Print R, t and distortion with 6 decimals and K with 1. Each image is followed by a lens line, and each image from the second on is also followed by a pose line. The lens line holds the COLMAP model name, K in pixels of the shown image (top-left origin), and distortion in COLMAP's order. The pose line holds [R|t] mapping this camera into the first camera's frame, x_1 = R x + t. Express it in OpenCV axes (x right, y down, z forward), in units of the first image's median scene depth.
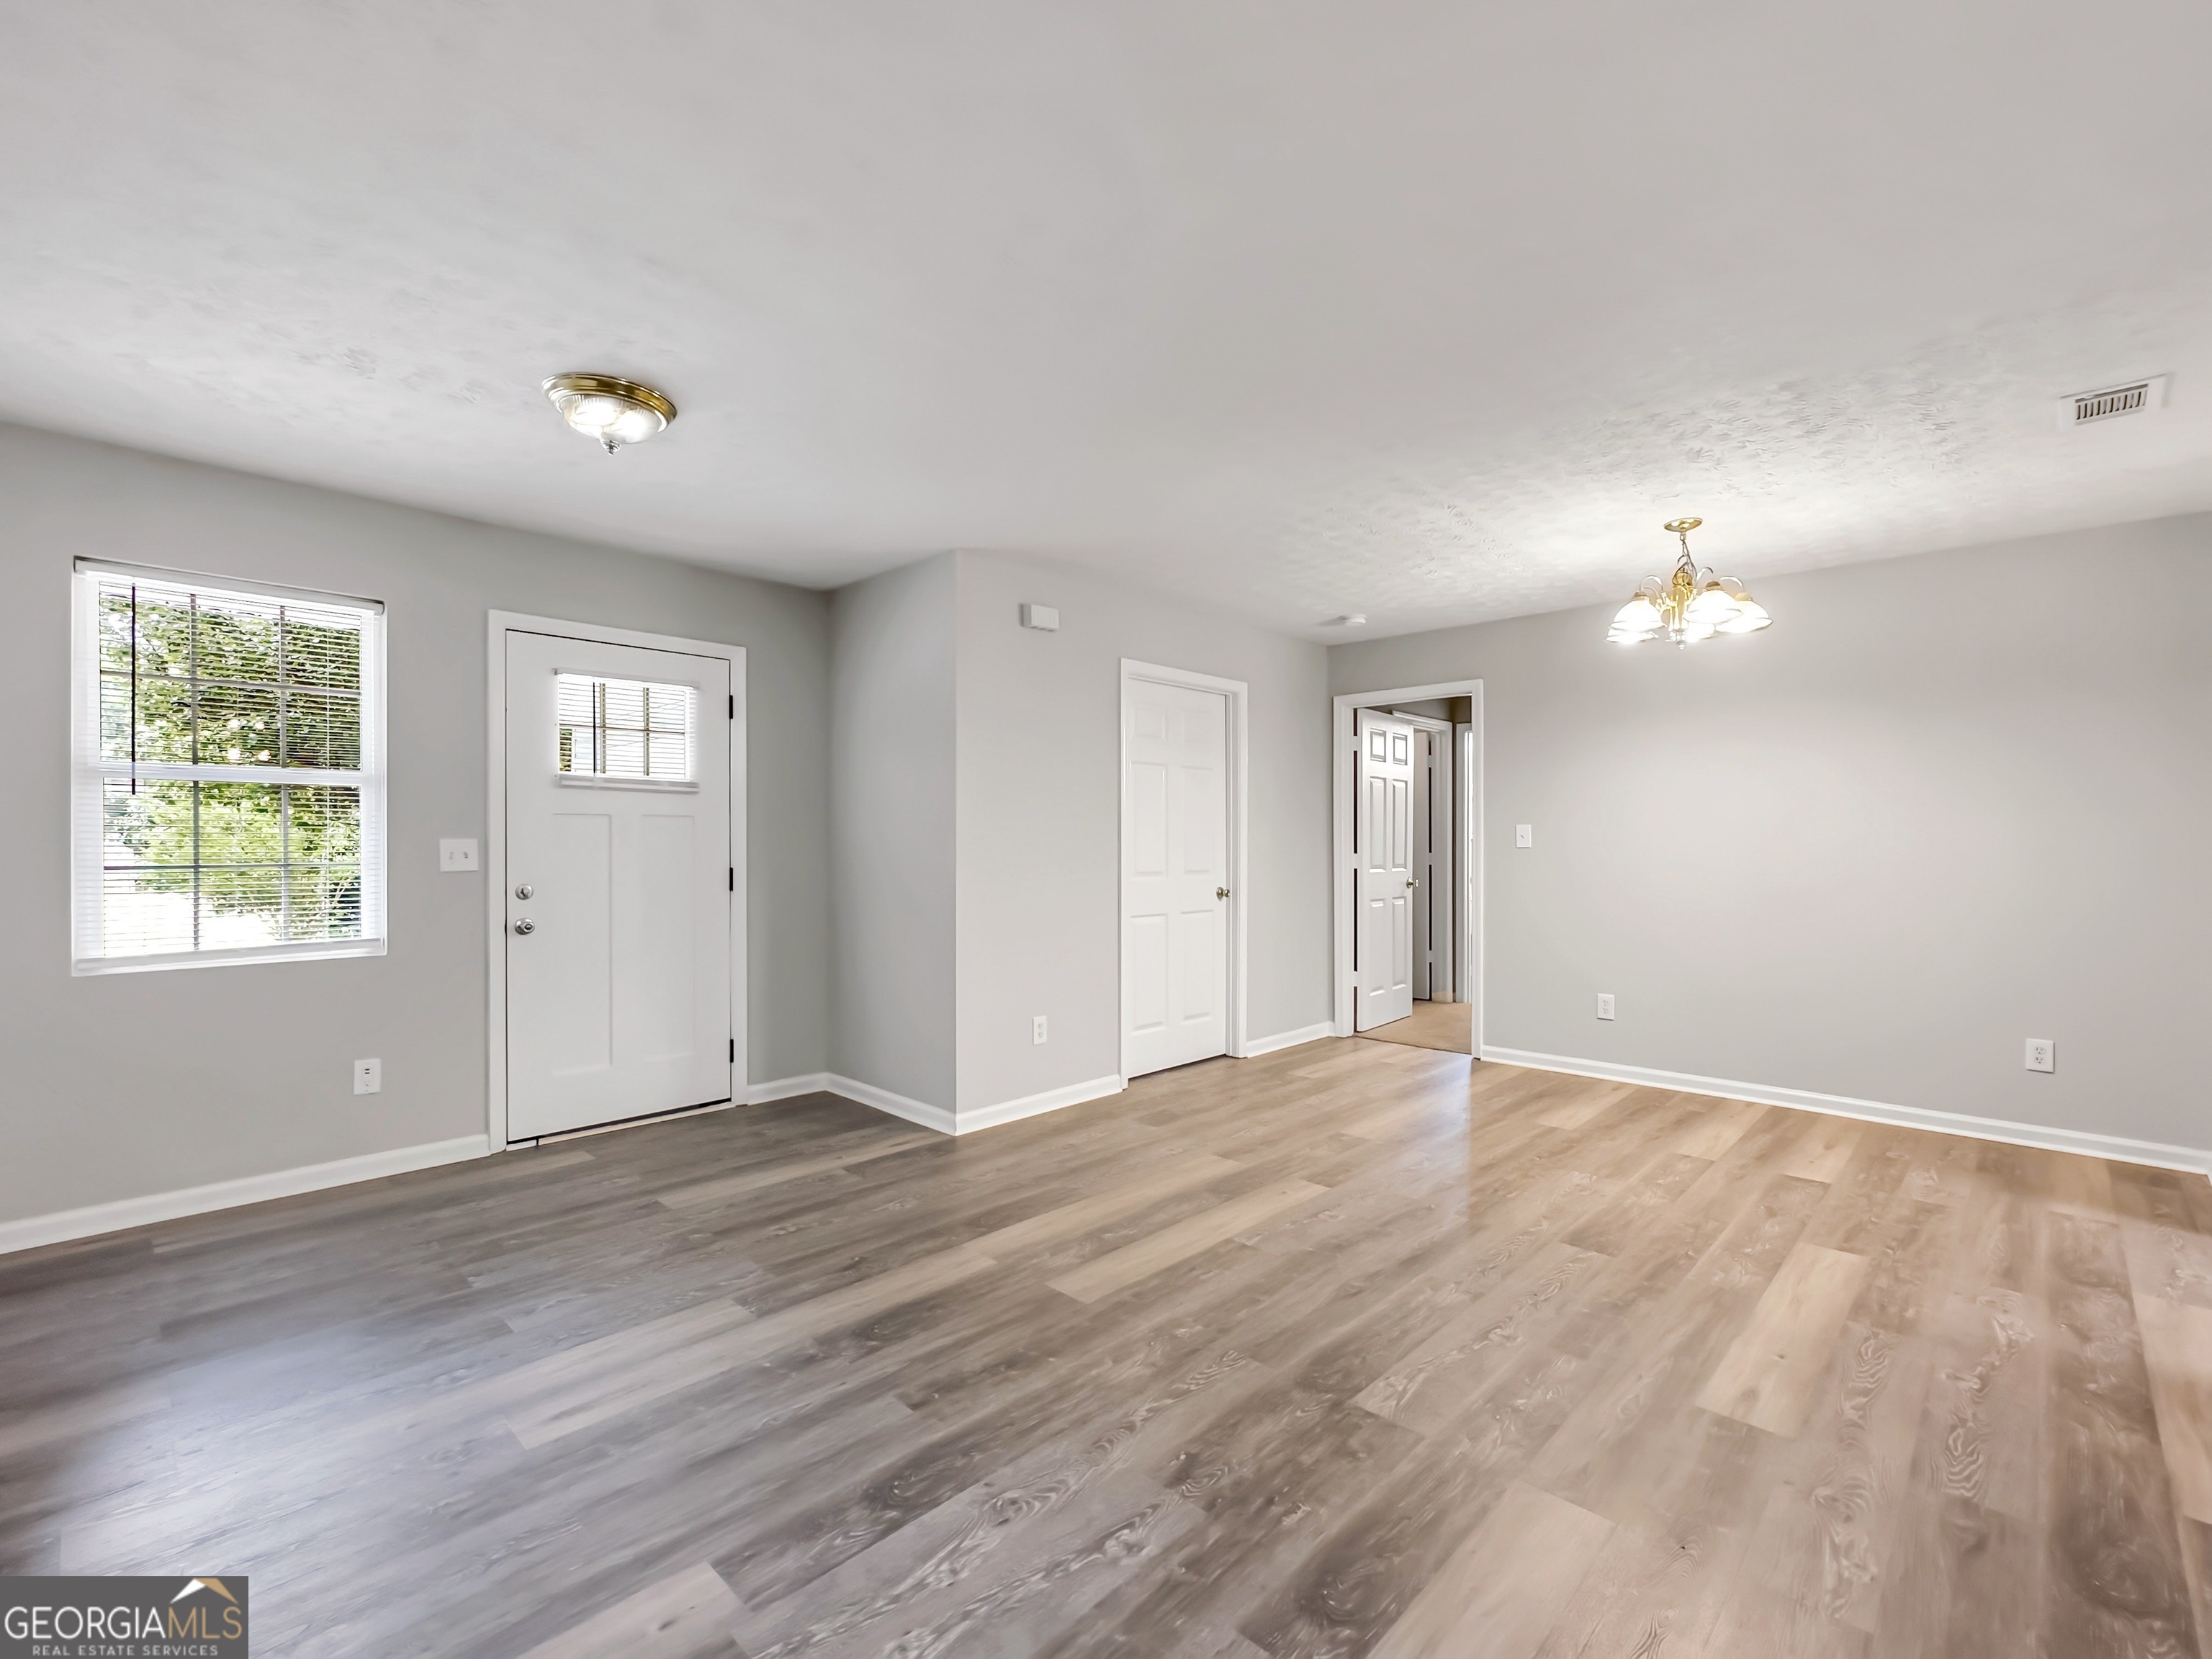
lens RADIAL K [[985.6, 0, 1101.7], [0, 985.6, 839.4], [0, 0, 1]] dist [-0.003244, -0.000475]
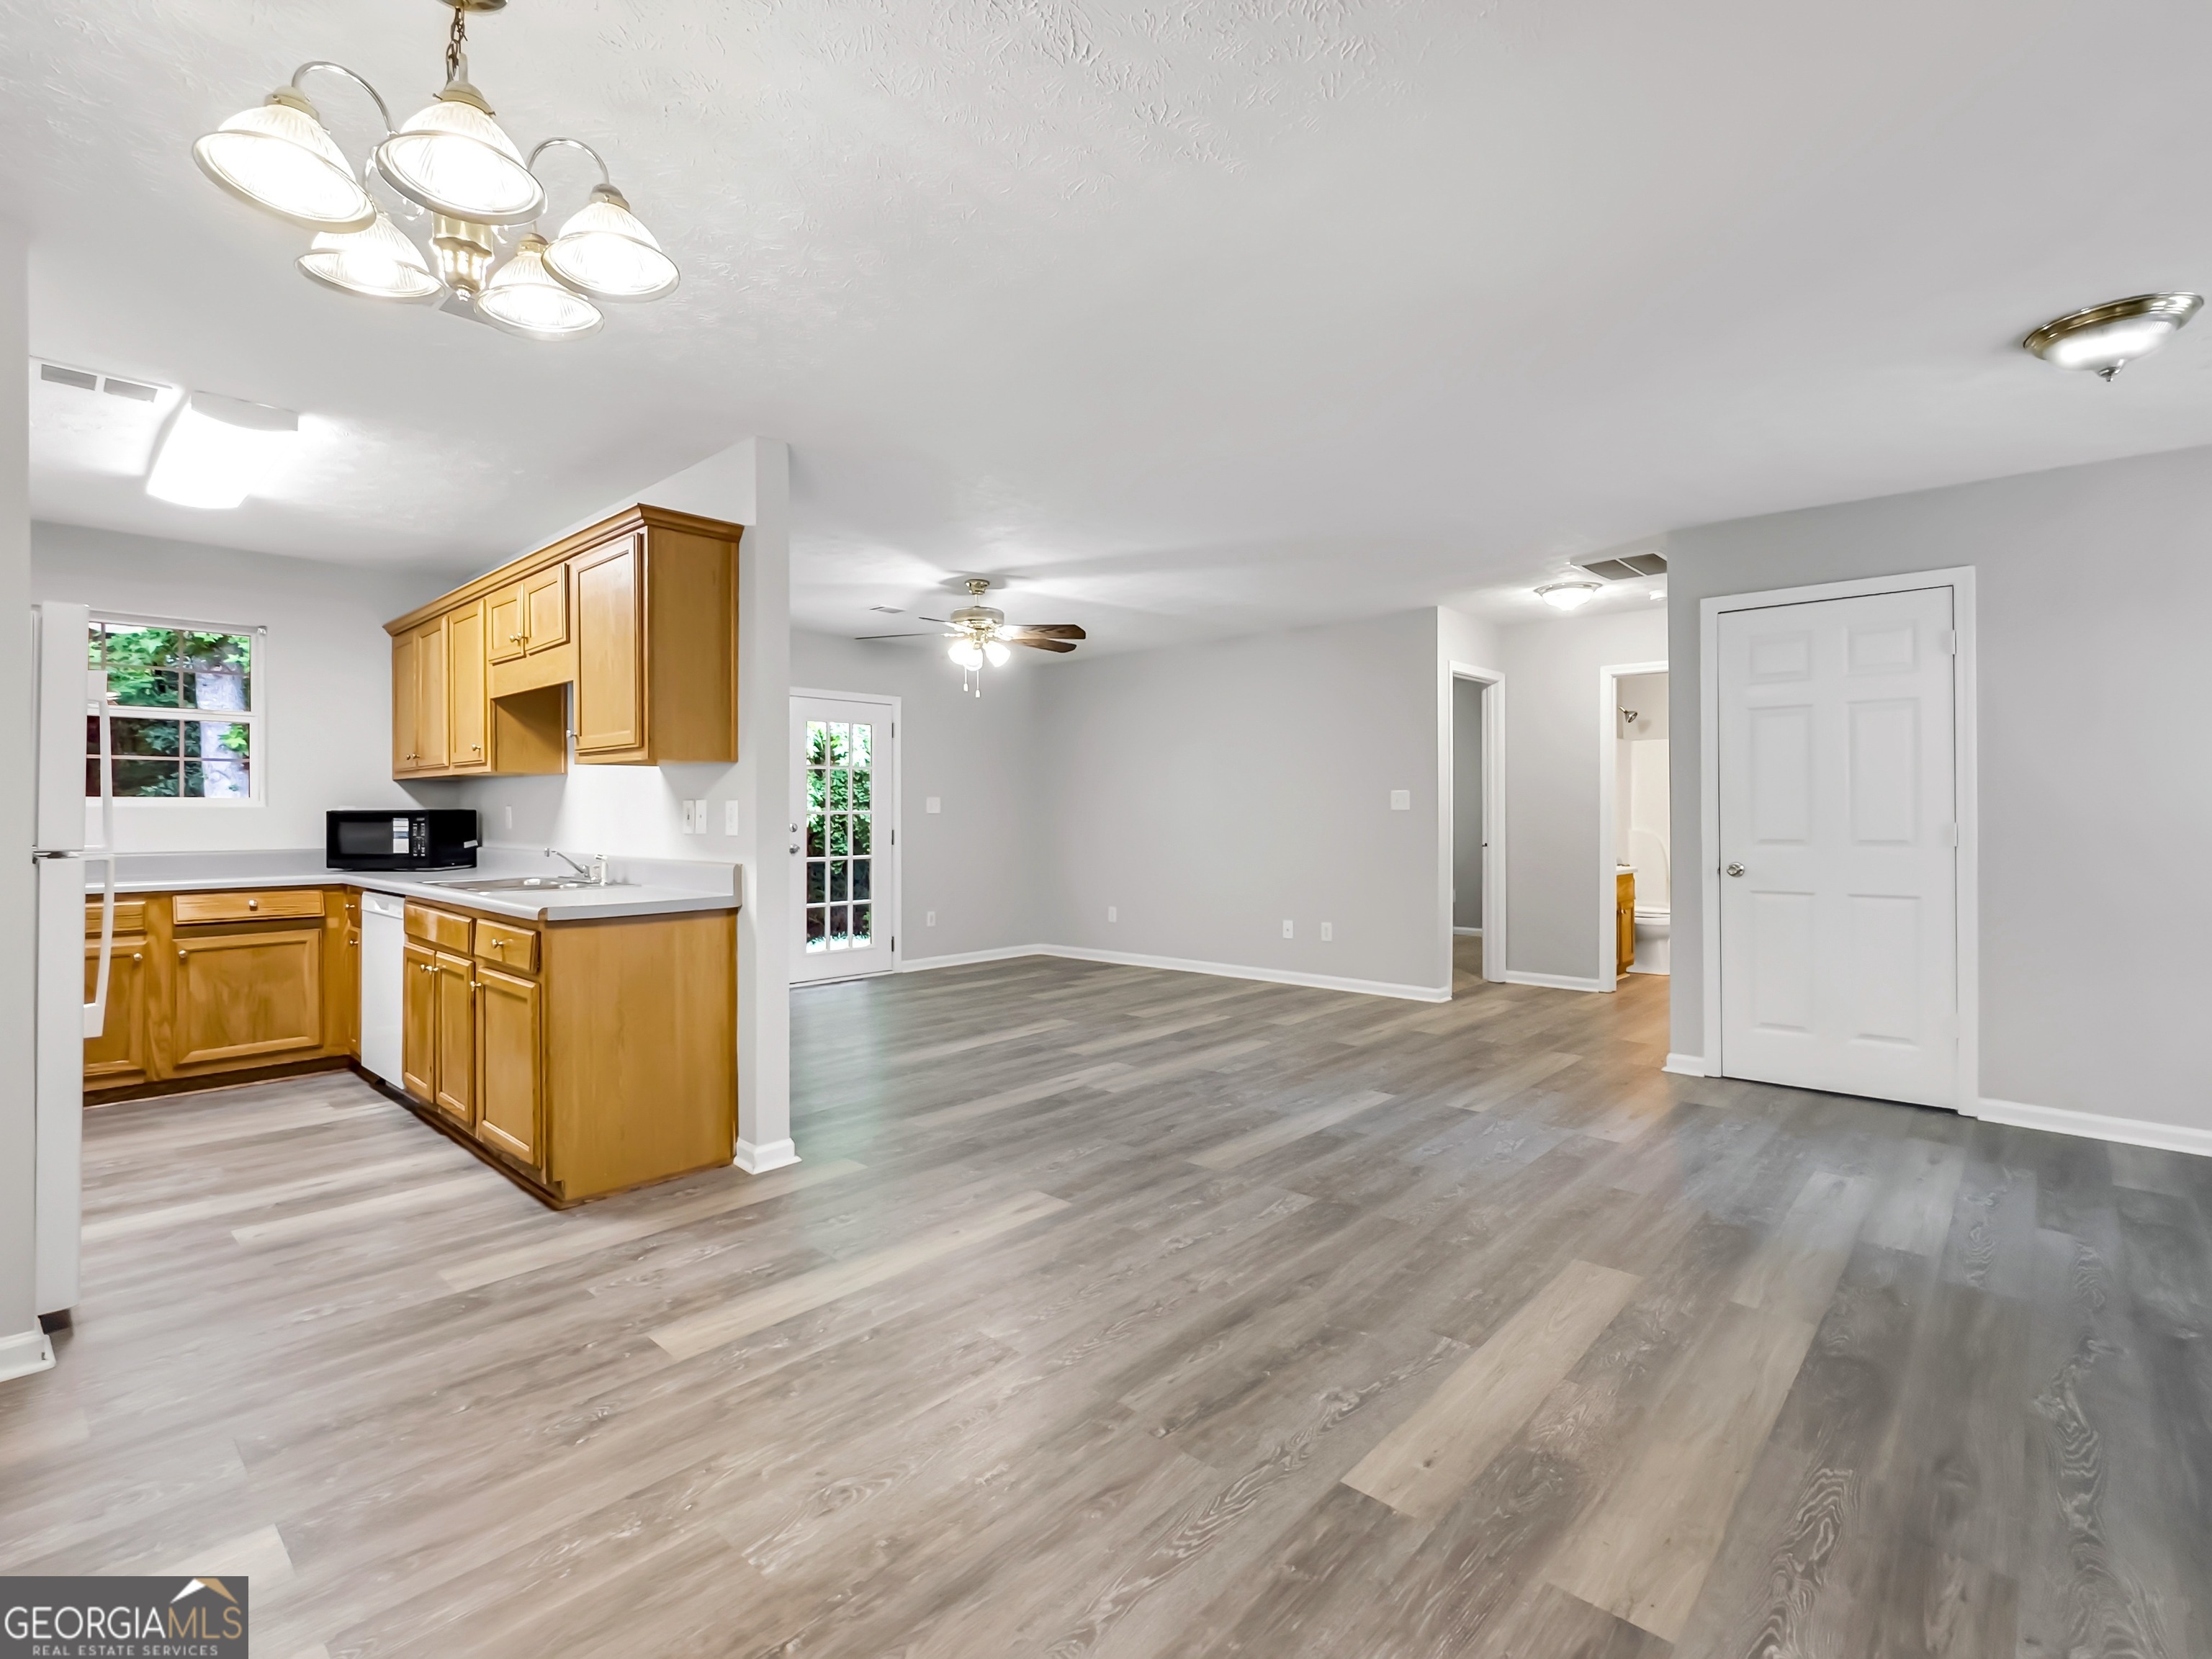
lens RADIAL K [[1034.6, 0, 1115.5], [0, 1034.6, 805.1], [0, 0, 1]] dist [-0.002150, -0.000418]
pose [[-0.999437, -0.002158, -0.033472, 0.405928], [-0.001968, 0.999982, -0.005716, 0.012358], [0.033484, -0.005647, -0.999423, 1.692060]]
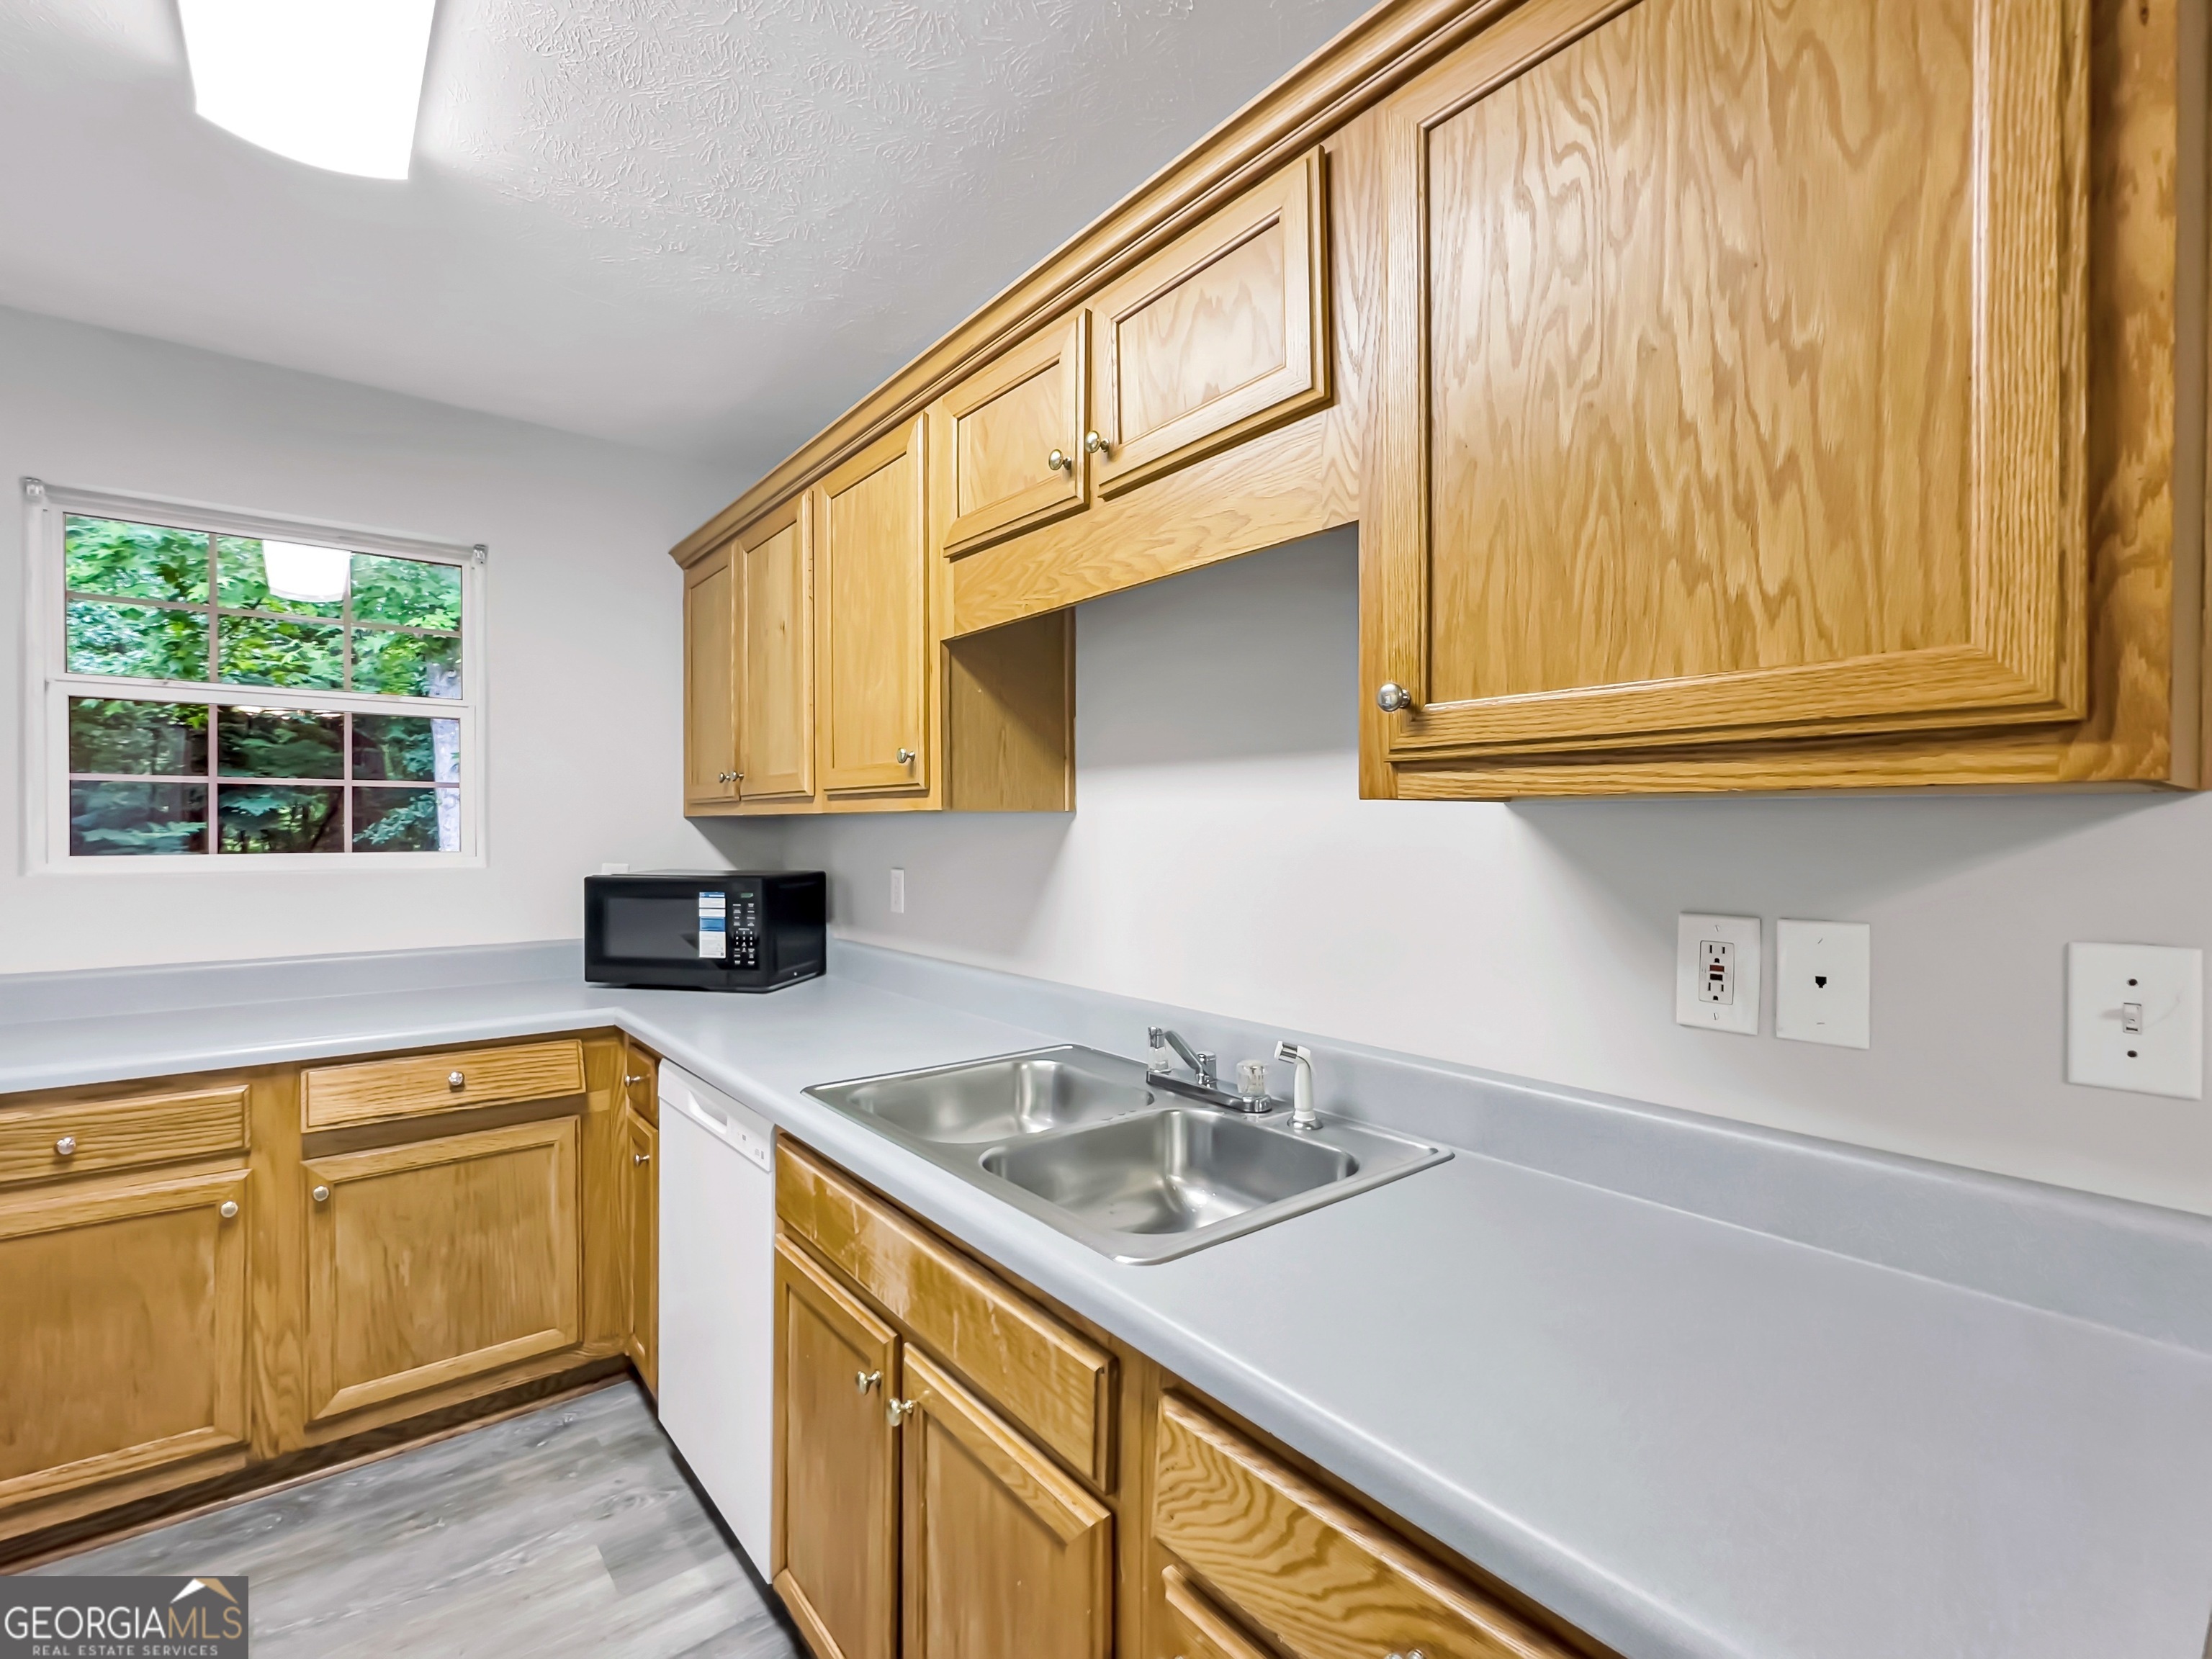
lens RADIAL K [[985.6, 0, 1107.5], [0, 985.6, 830.2], [0, 0, 1]] dist [-0.003244, -0.000475]
pose [[-0.993730, -0.004759, 0.111702, 1.036777], [-0.004266, 0.999980, 0.004645, -0.030934], [-0.111722, 0.004140, -0.993731, 0.836771]]
